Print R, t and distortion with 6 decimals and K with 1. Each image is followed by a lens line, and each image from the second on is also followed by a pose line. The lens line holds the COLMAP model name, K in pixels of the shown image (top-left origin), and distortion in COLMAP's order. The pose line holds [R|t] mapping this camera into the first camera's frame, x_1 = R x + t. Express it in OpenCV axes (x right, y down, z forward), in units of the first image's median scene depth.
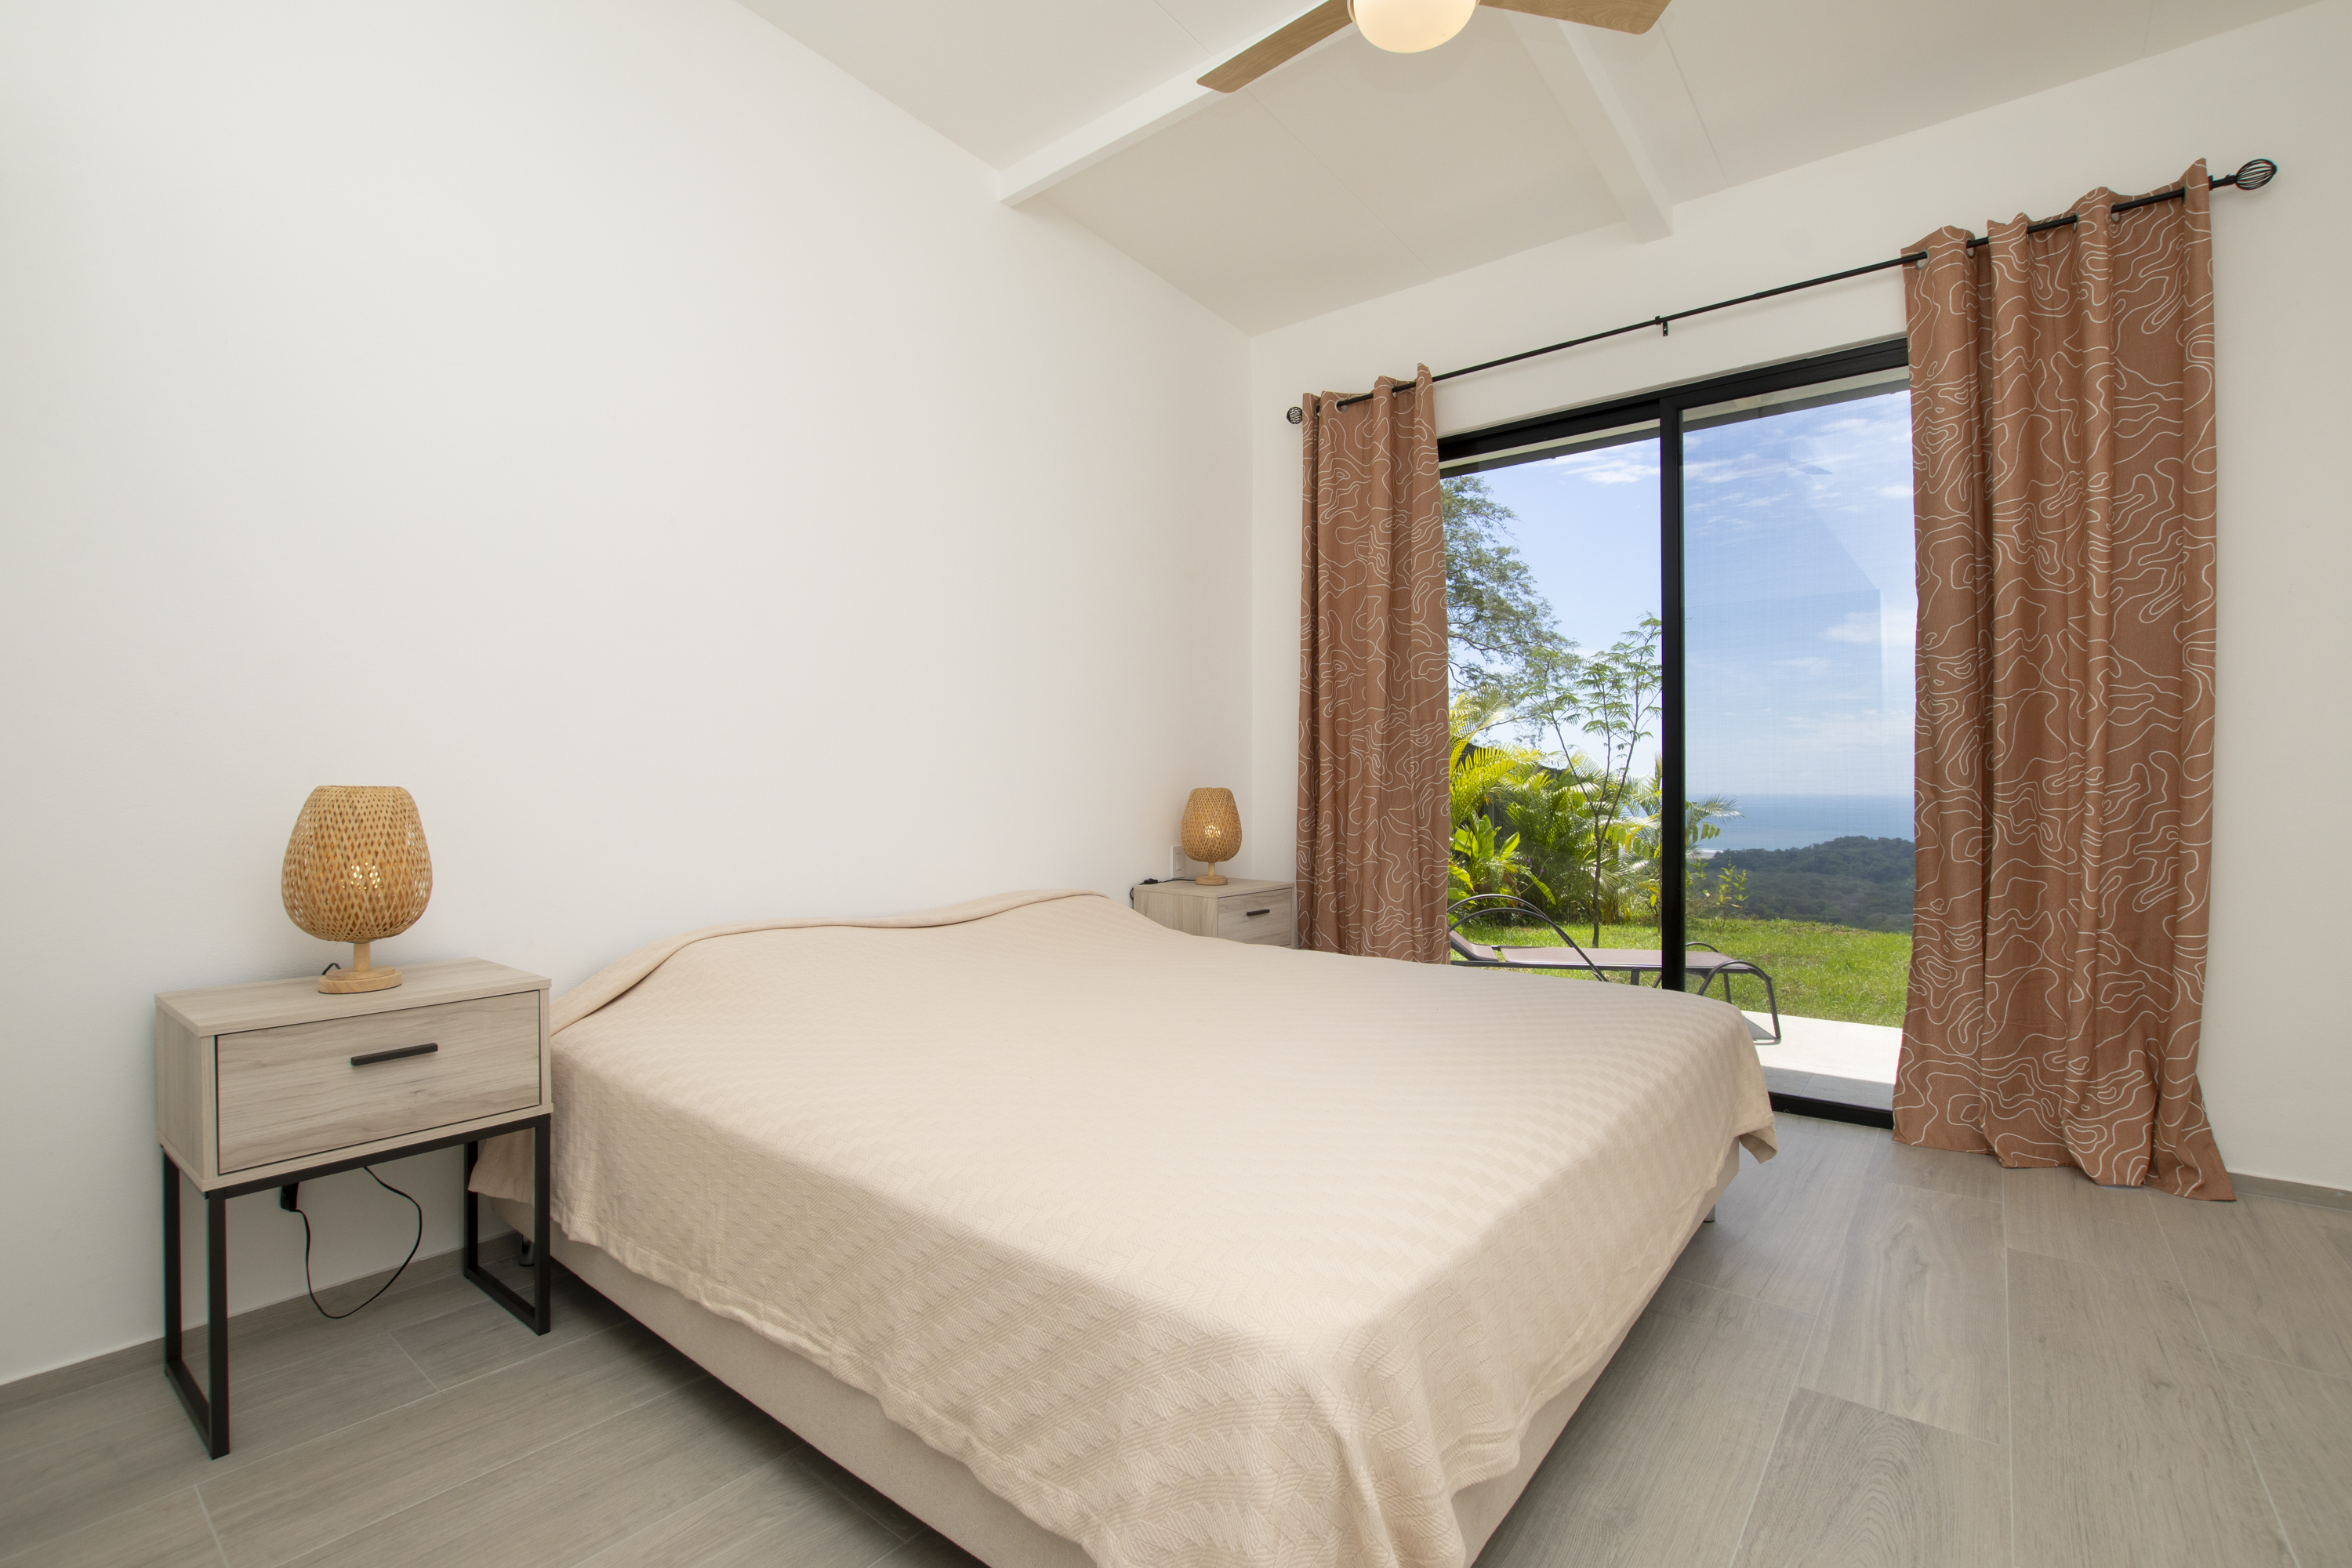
lens RADIAL K [[1046.9, 0, 1176.0], [0, 1046.9, 784.0], [0, 0, 1]] dist [-0.000904, 0.000211]
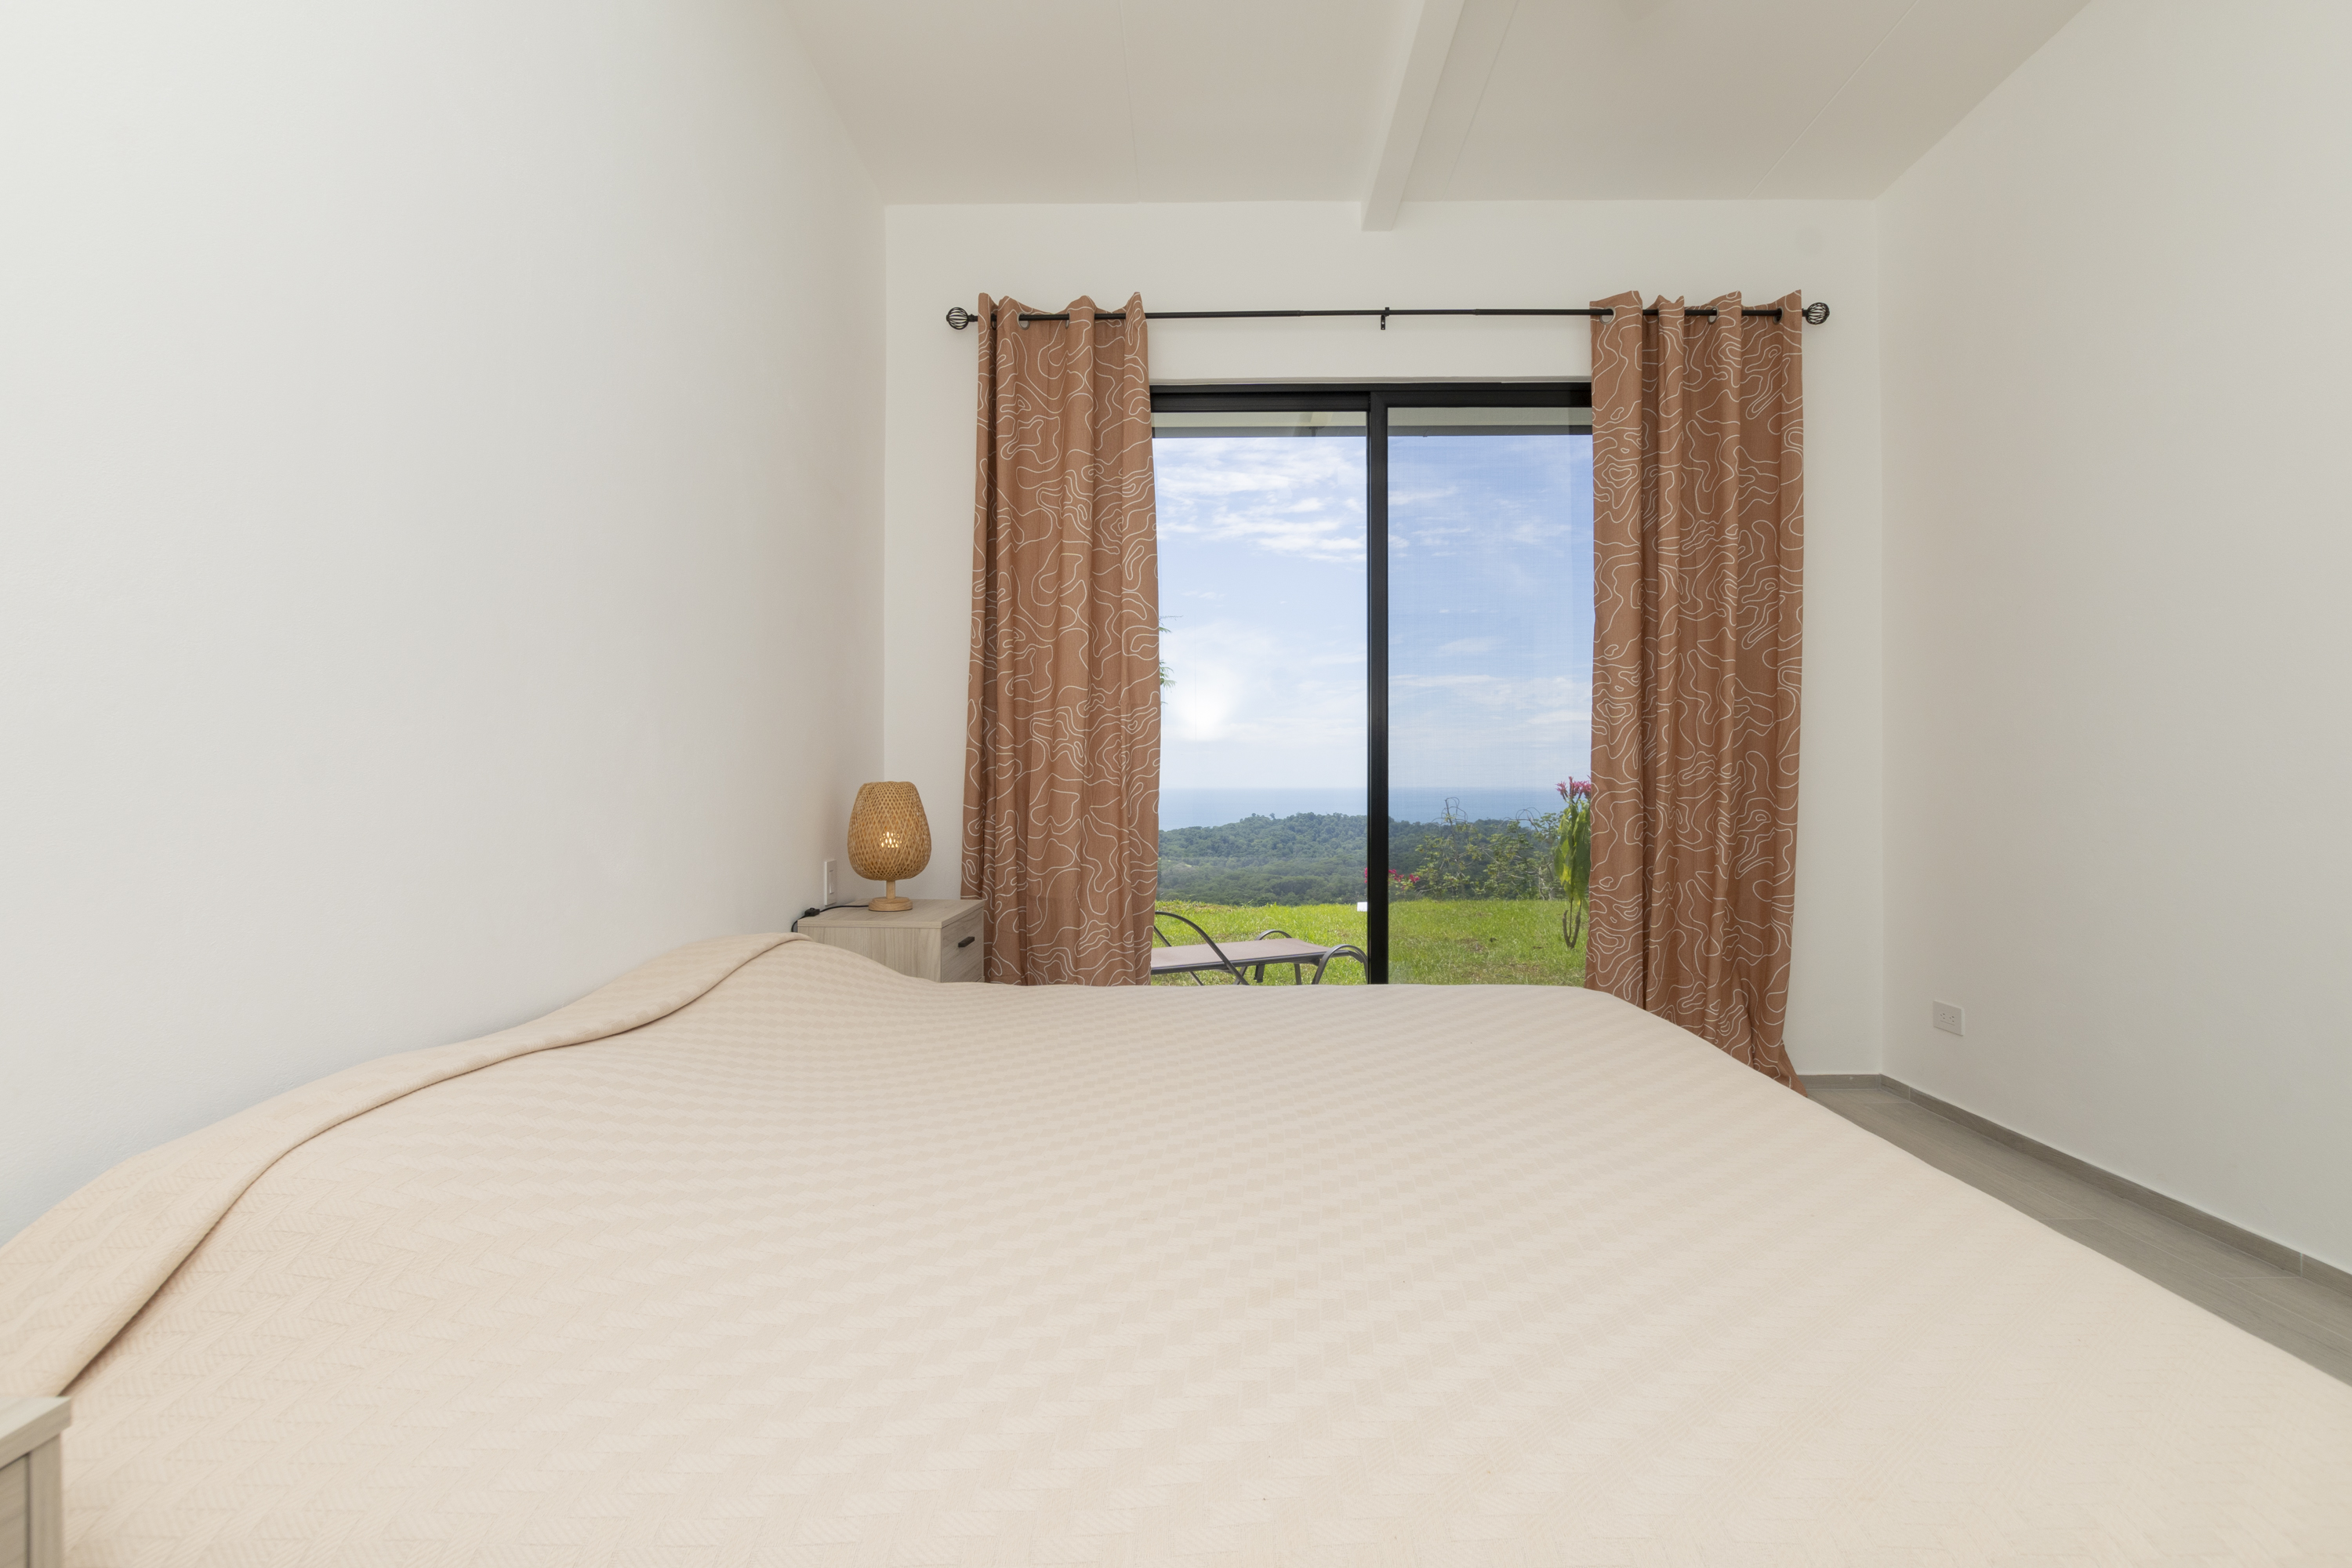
lens RADIAL K [[1046.9, 0, 1176.0], [0, 1046.9, 784.0], [0, 0, 1]] dist [-0.000904, 0.000211]
pose [[0.797638, -0.001792, 0.603134, -0.275250], [-0.000279, 0.999994, 0.003340, 0.002921], [-0.603136, -0.002833, 0.797633, 0.297742]]
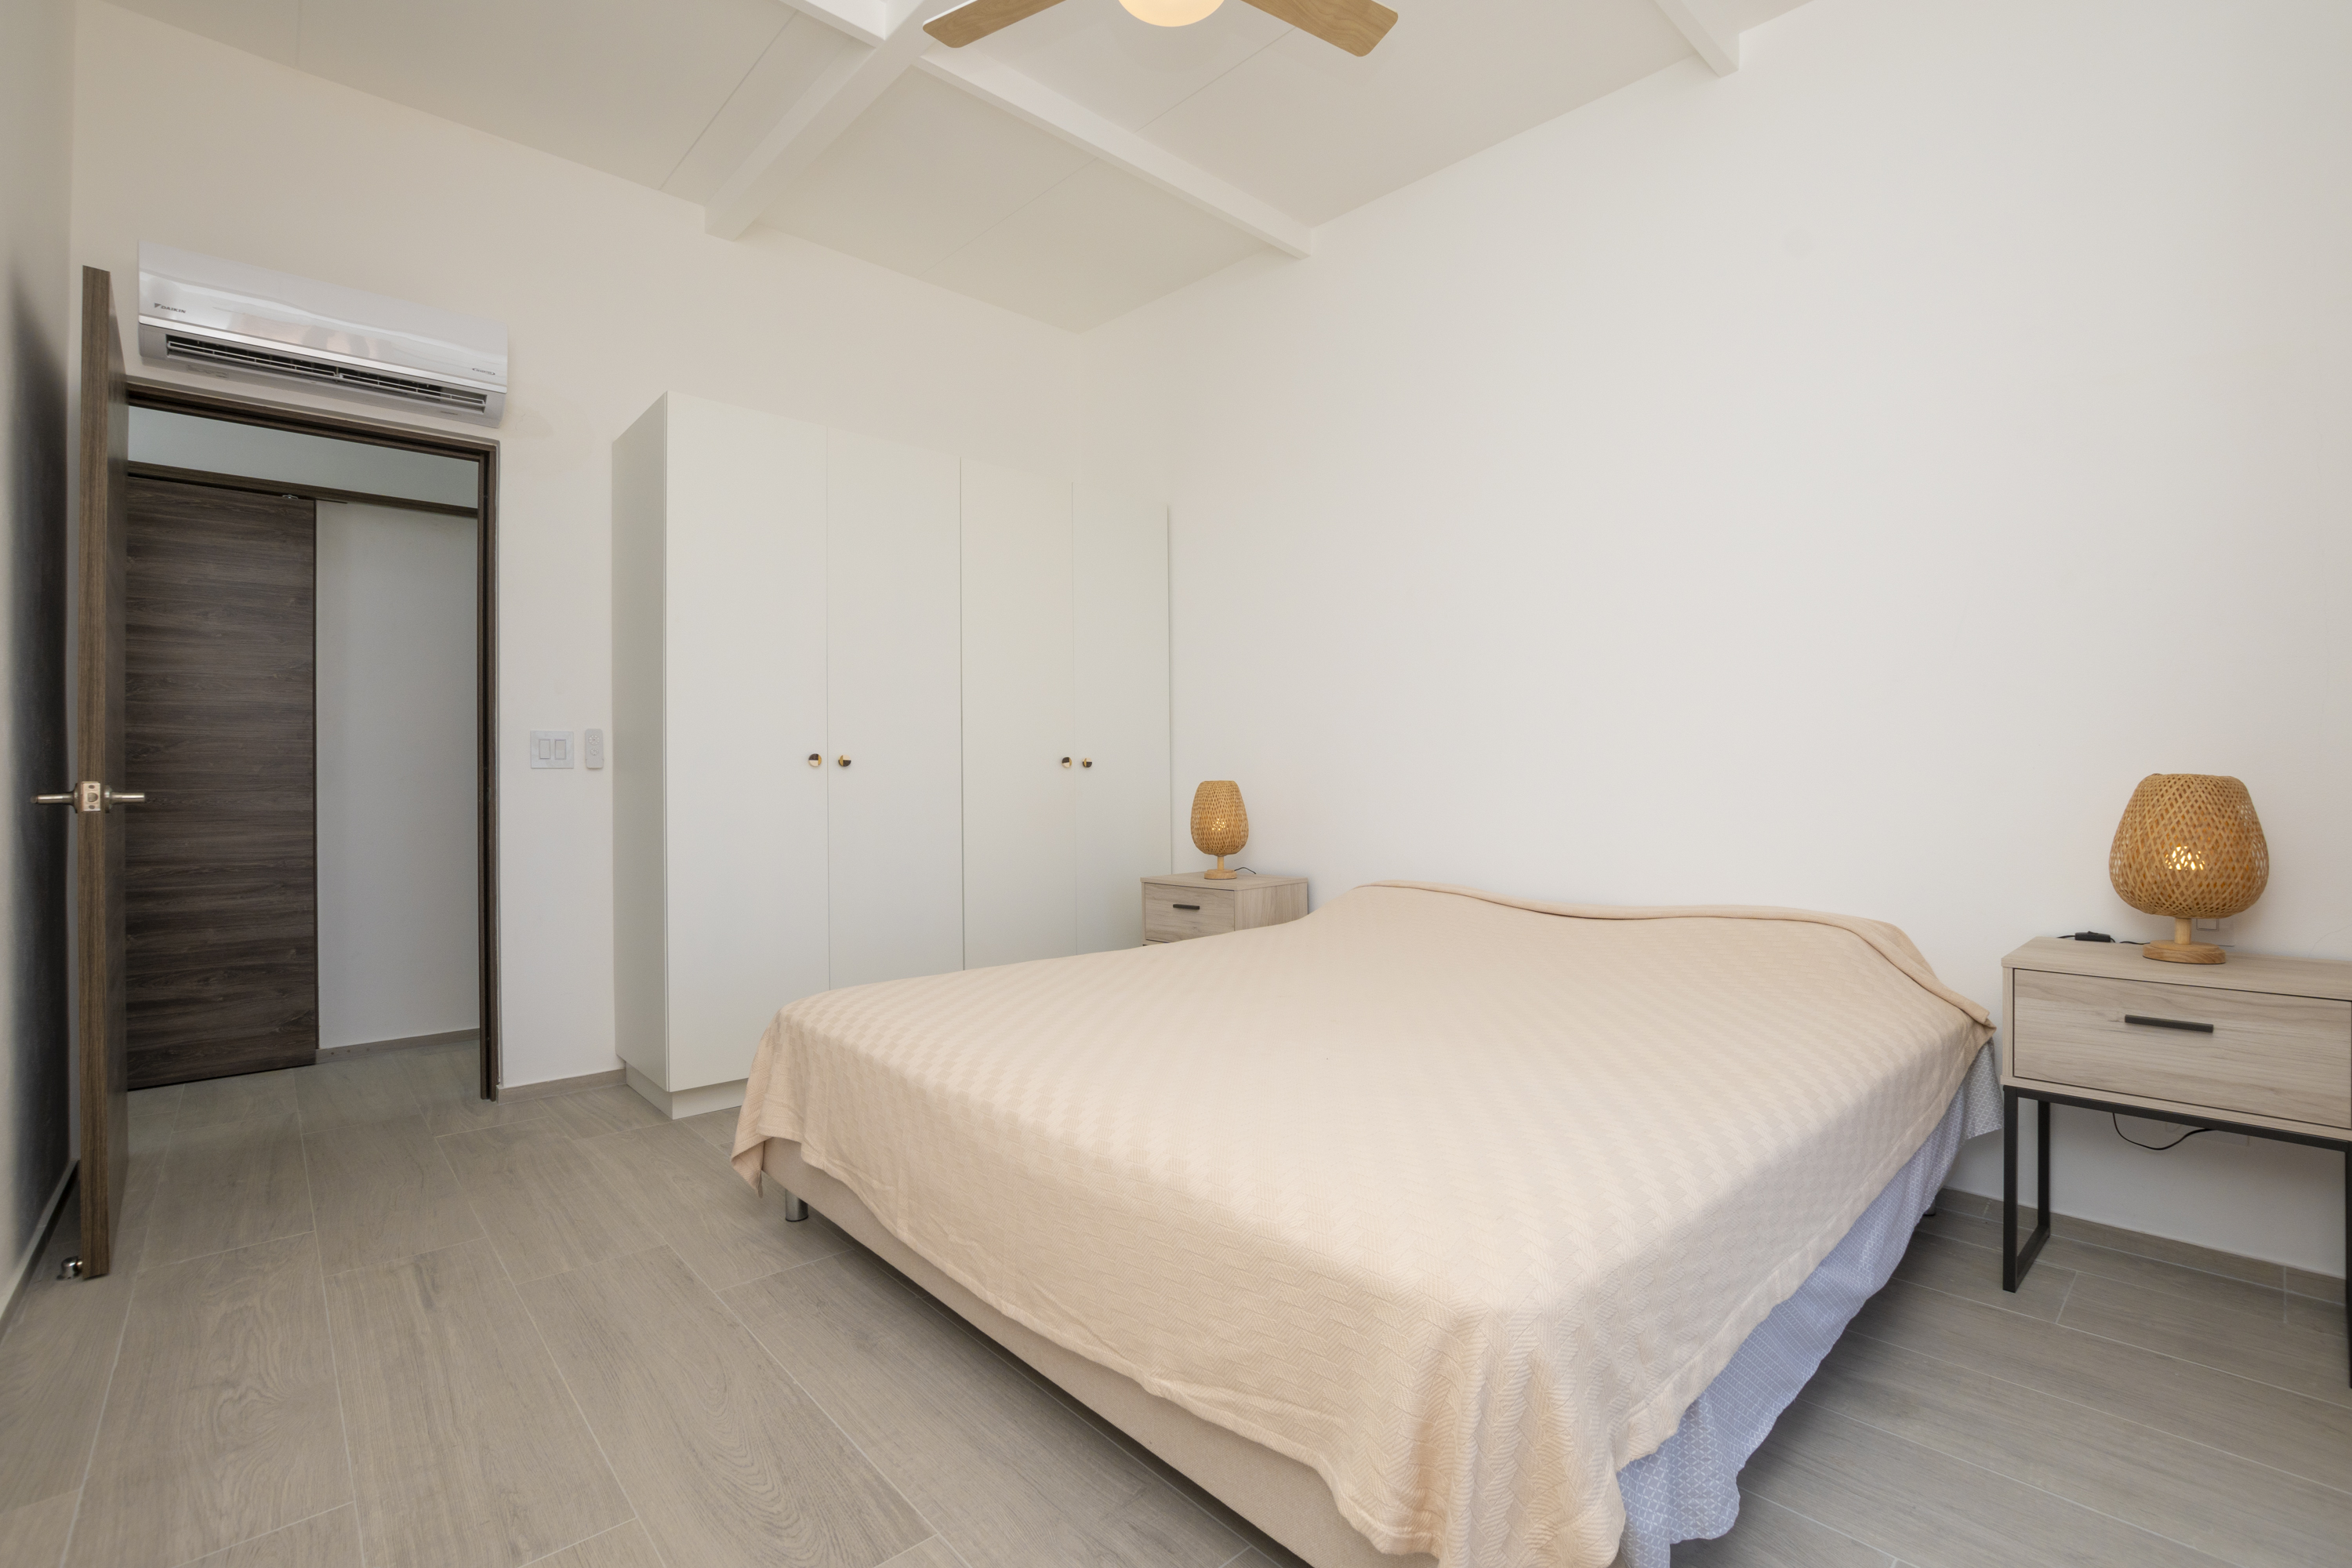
lens RADIAL K [[1046.9, 0, 1176.0], [0, 1046.9, 784.0], [0, 0, 1]] dist [-0.000904, 0.000211]
pose [[-0.180353, -0.001220, -0.983601, 0.656234], [0.012712, 0.999913, -0.003571, 0.007644], [0.983520, -0.013148, -0.180321, 0.652797]]
